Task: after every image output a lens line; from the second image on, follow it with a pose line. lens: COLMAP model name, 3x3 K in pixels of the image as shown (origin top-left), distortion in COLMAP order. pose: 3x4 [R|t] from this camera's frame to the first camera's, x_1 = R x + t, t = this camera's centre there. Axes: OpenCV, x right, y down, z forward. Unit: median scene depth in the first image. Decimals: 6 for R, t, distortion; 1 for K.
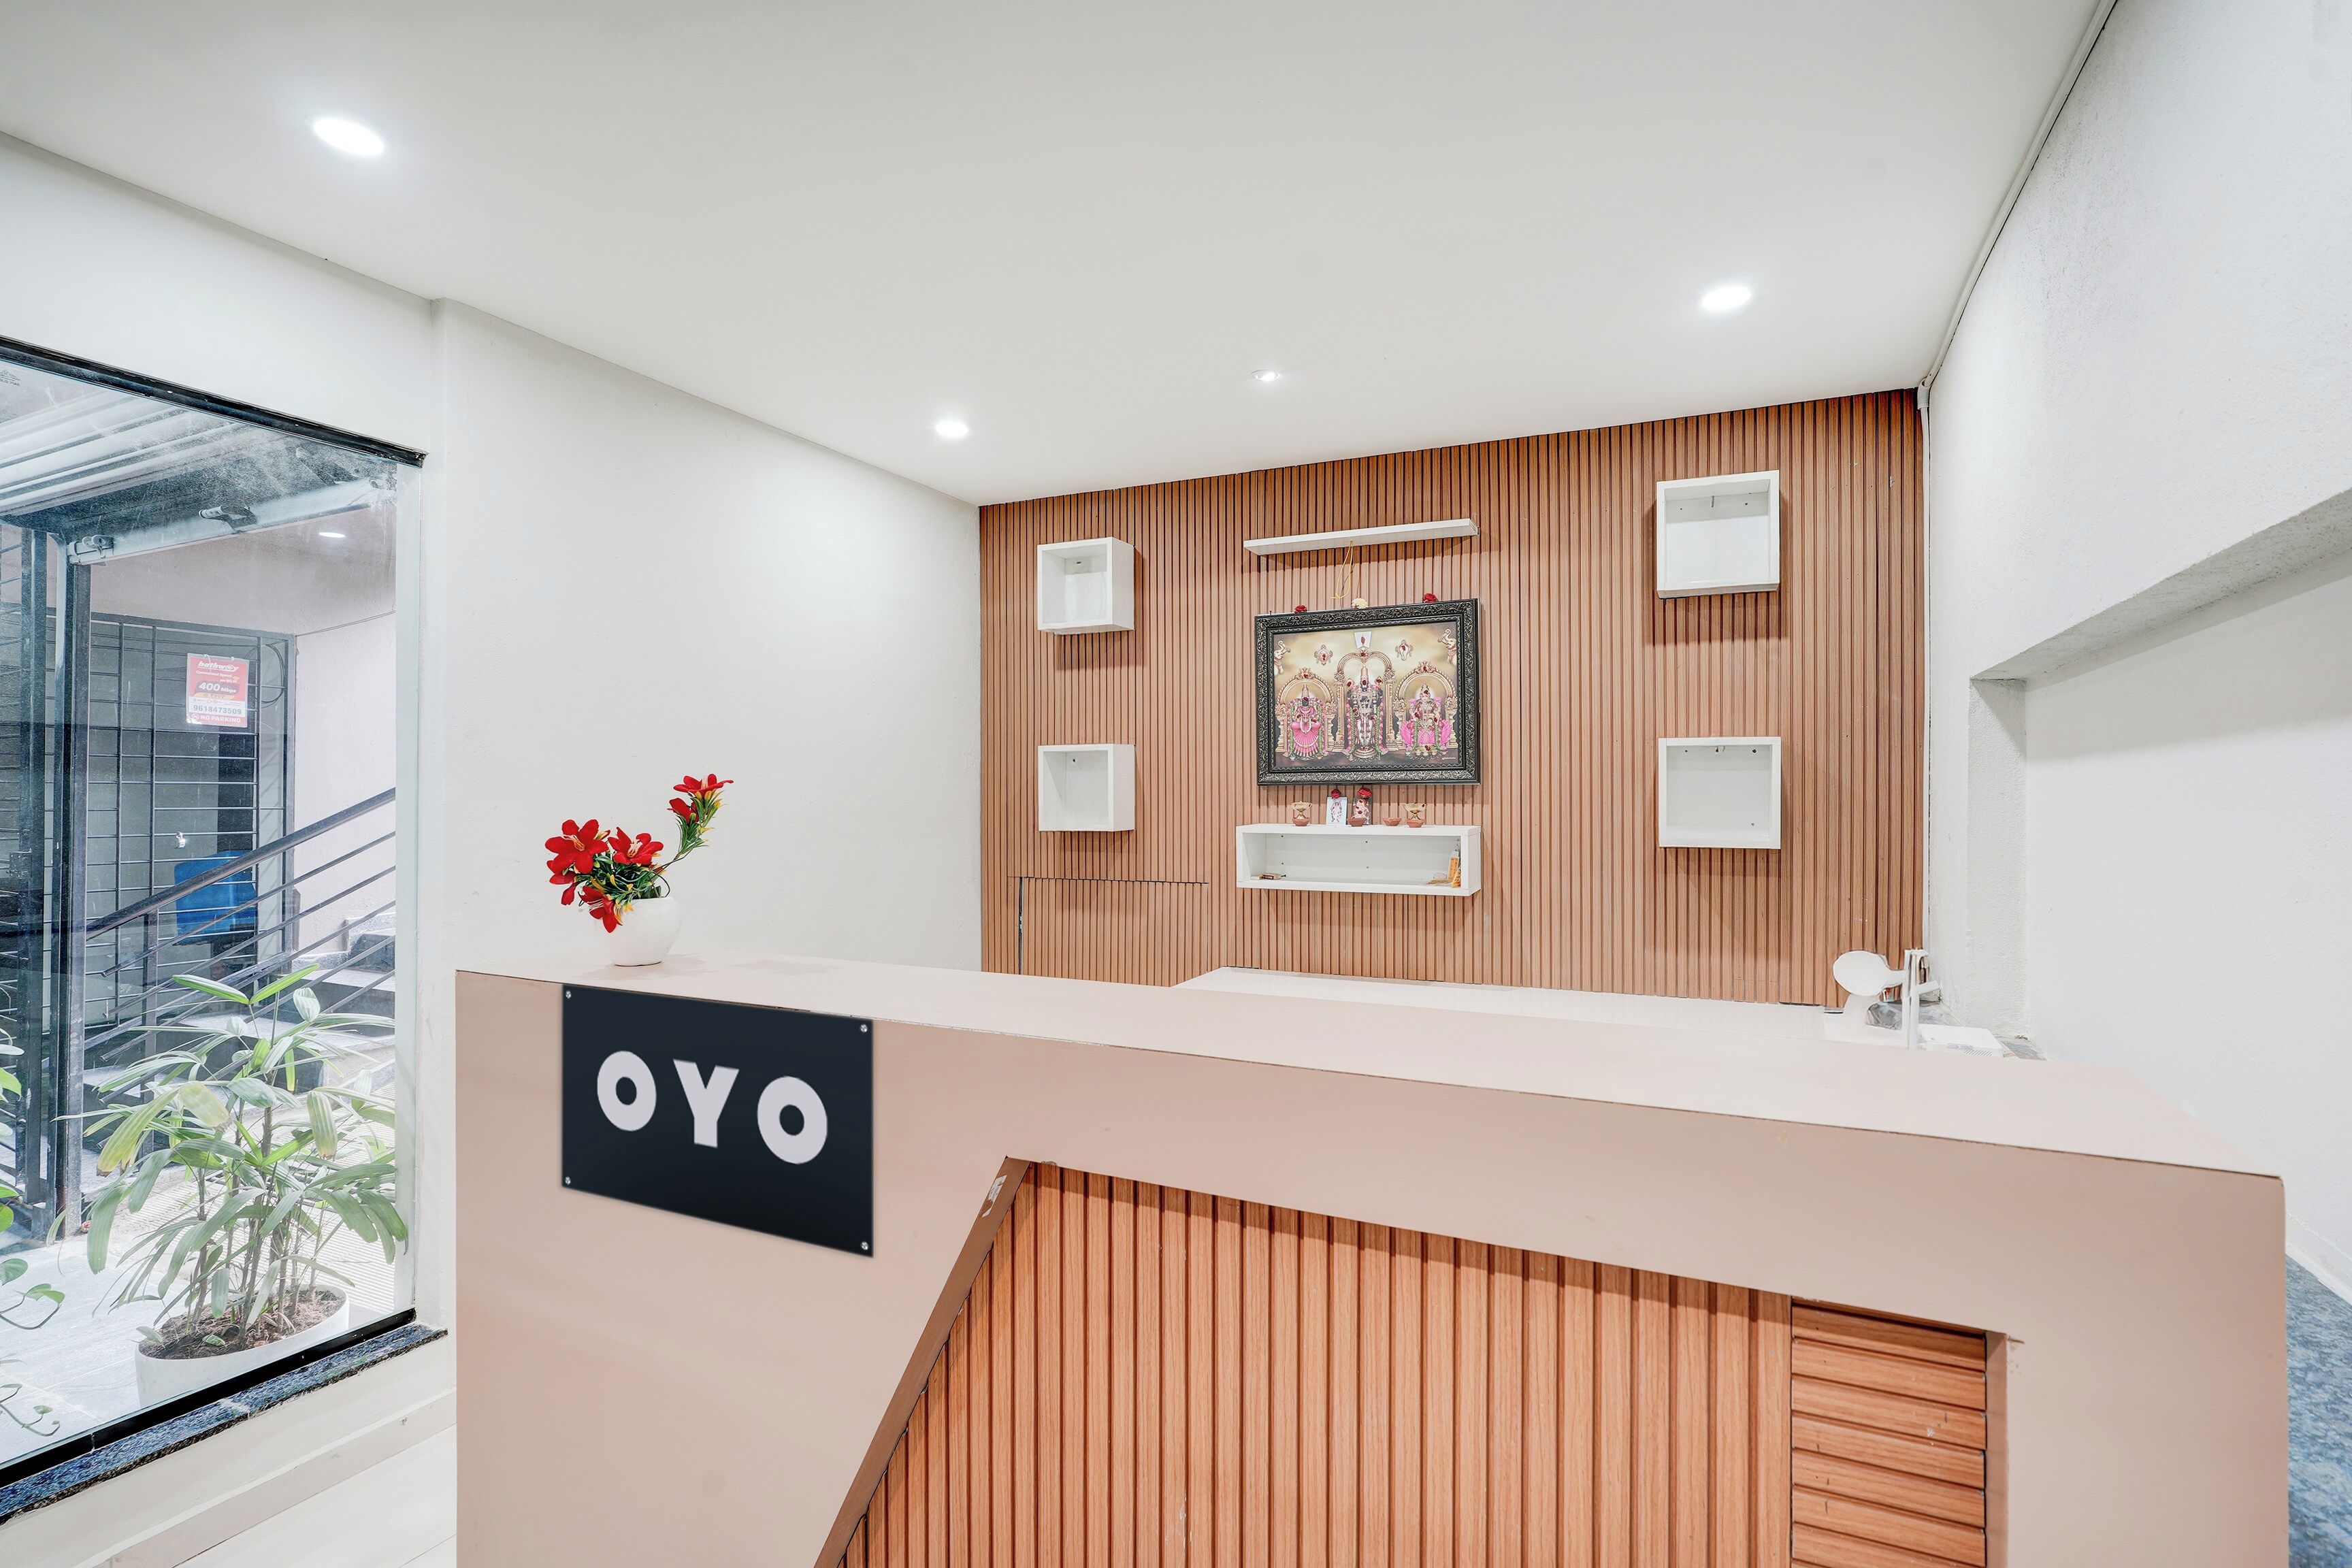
lens RADIAL K [[1089.9, 0, 1175.3], [0, 1089.9, 784.7], [0, 0, 1]] dist [-0.031070, 0.000692]
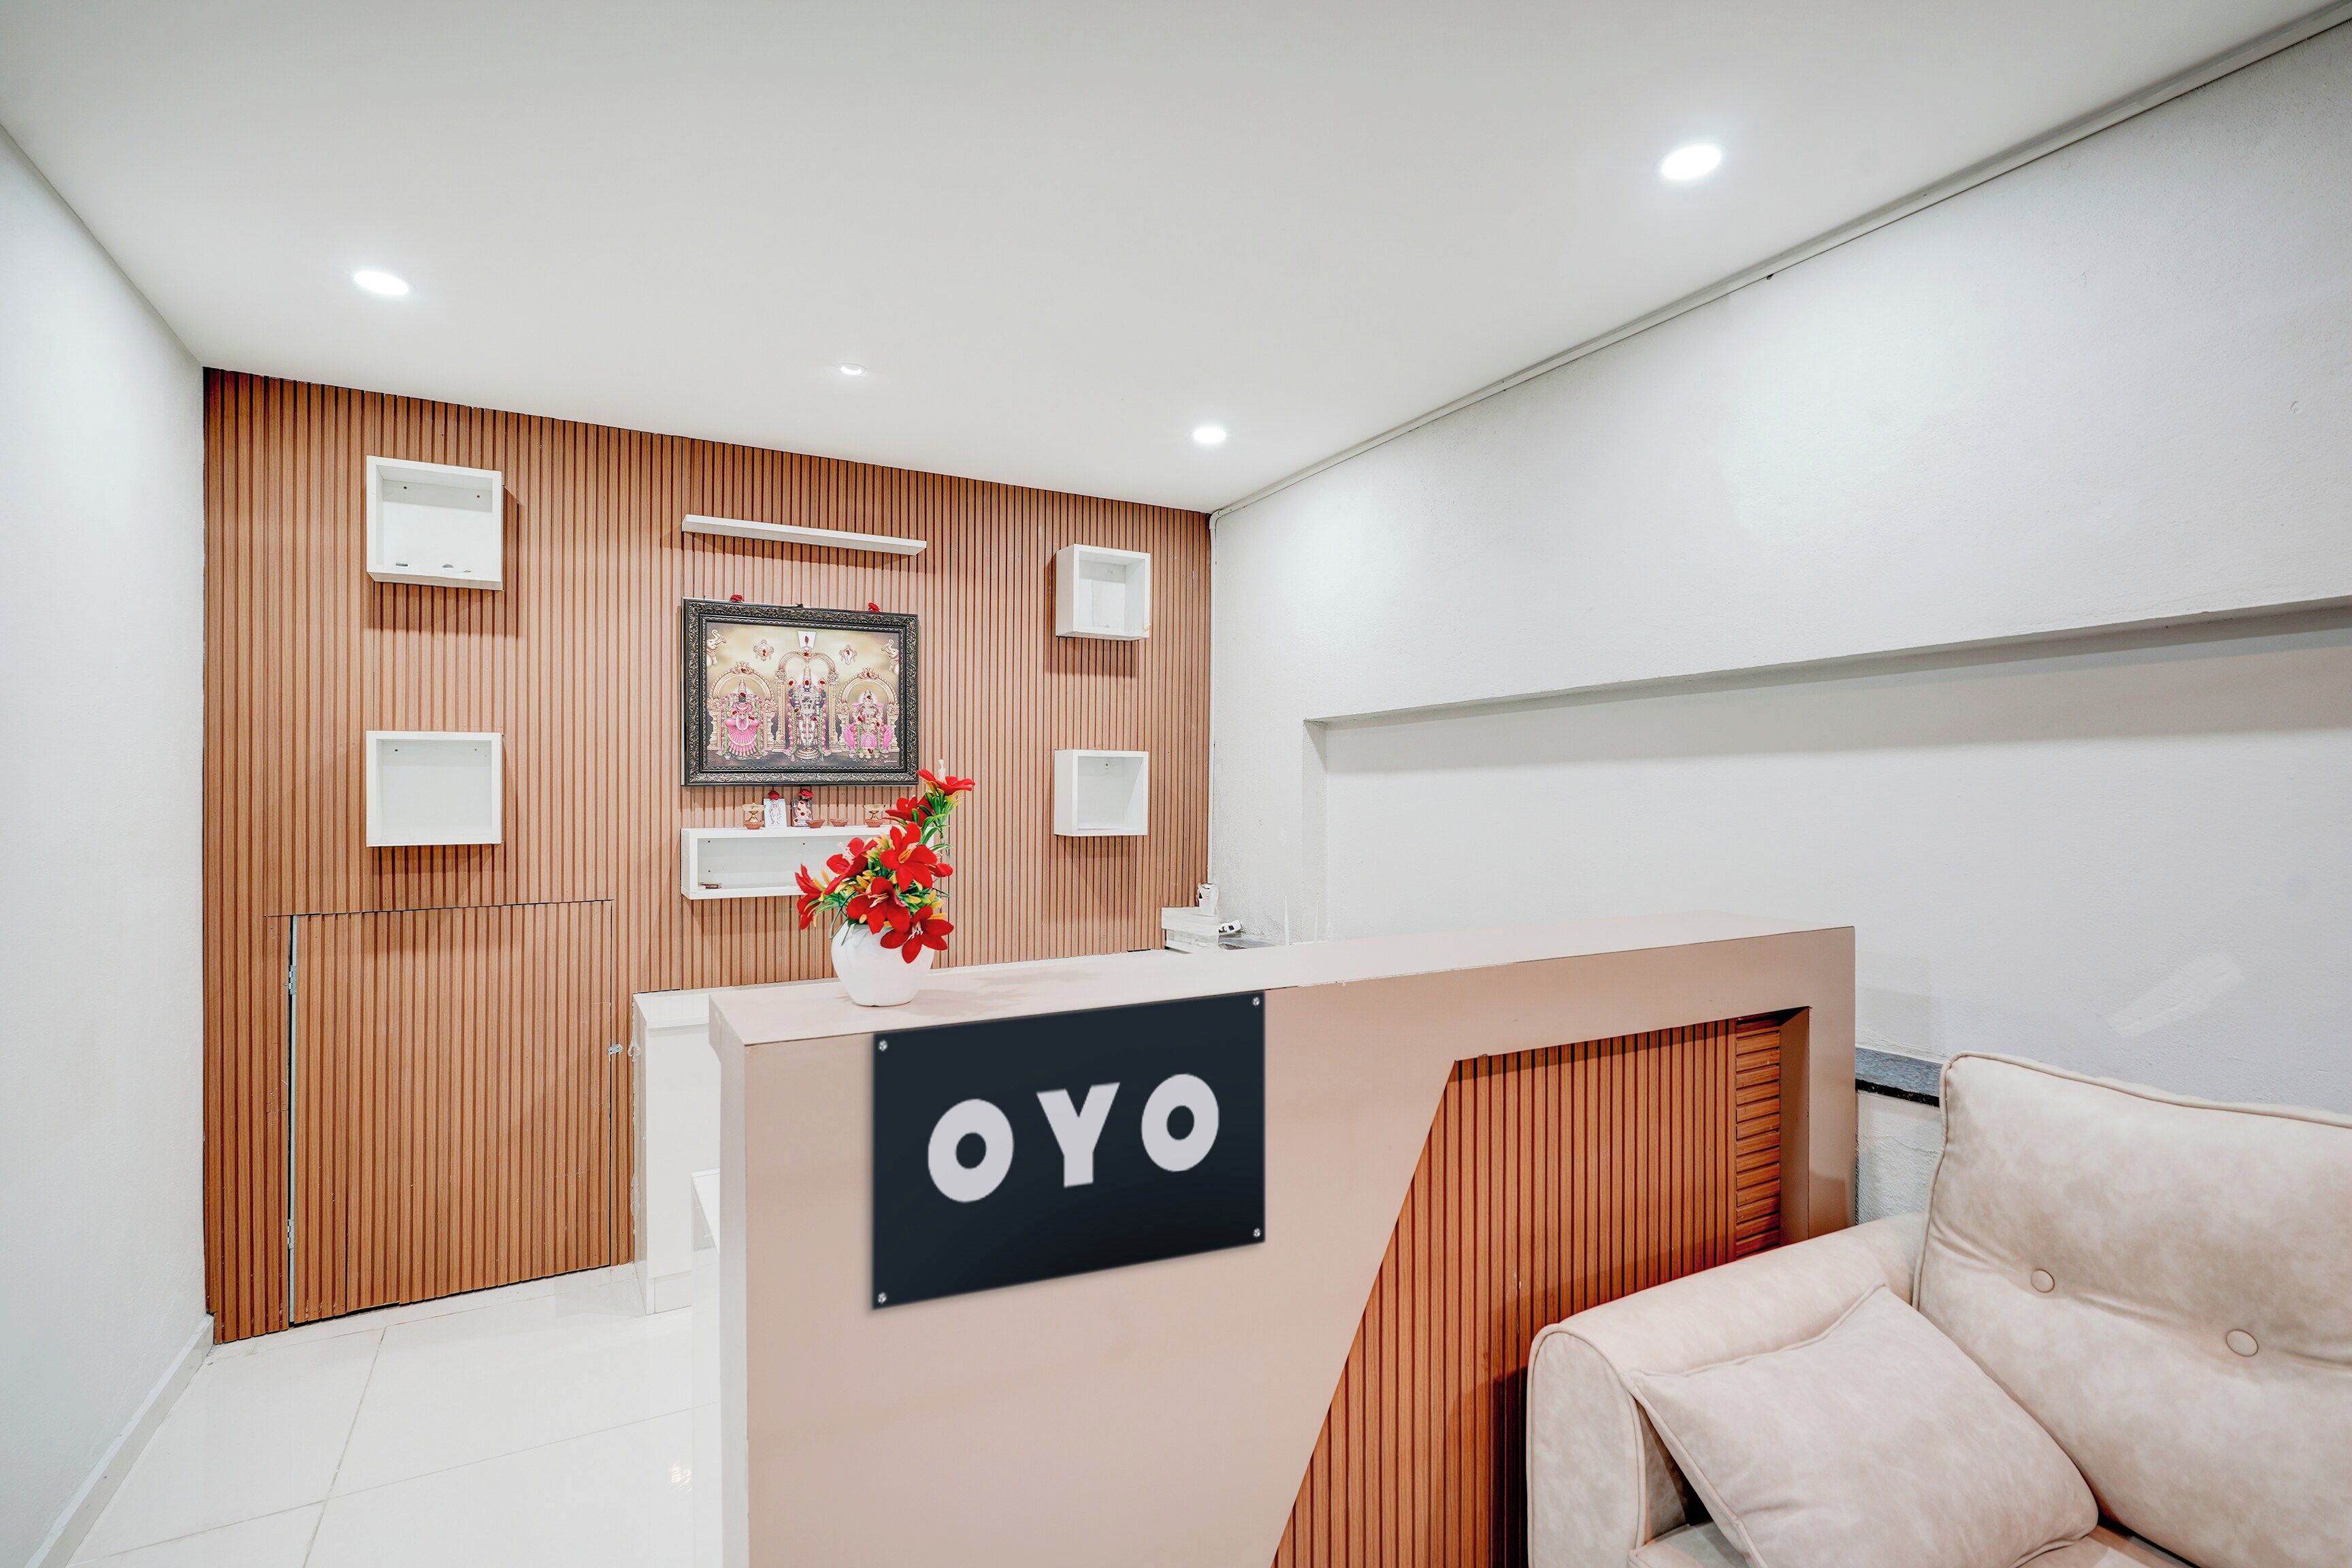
lens RADIAL K [[1089.9, 0, 1173.2], [0, 1089.9, 786.3], [0, 0, 1]] dist [-0.031070, 0.000692]
pose [[0.570488, 0.004207, 0.821295, -0.450142], [-0.001901, 0.999991, -0.003802, 0.003459], [-0.821304, 0.000608, 0.570491, 0.164520]]
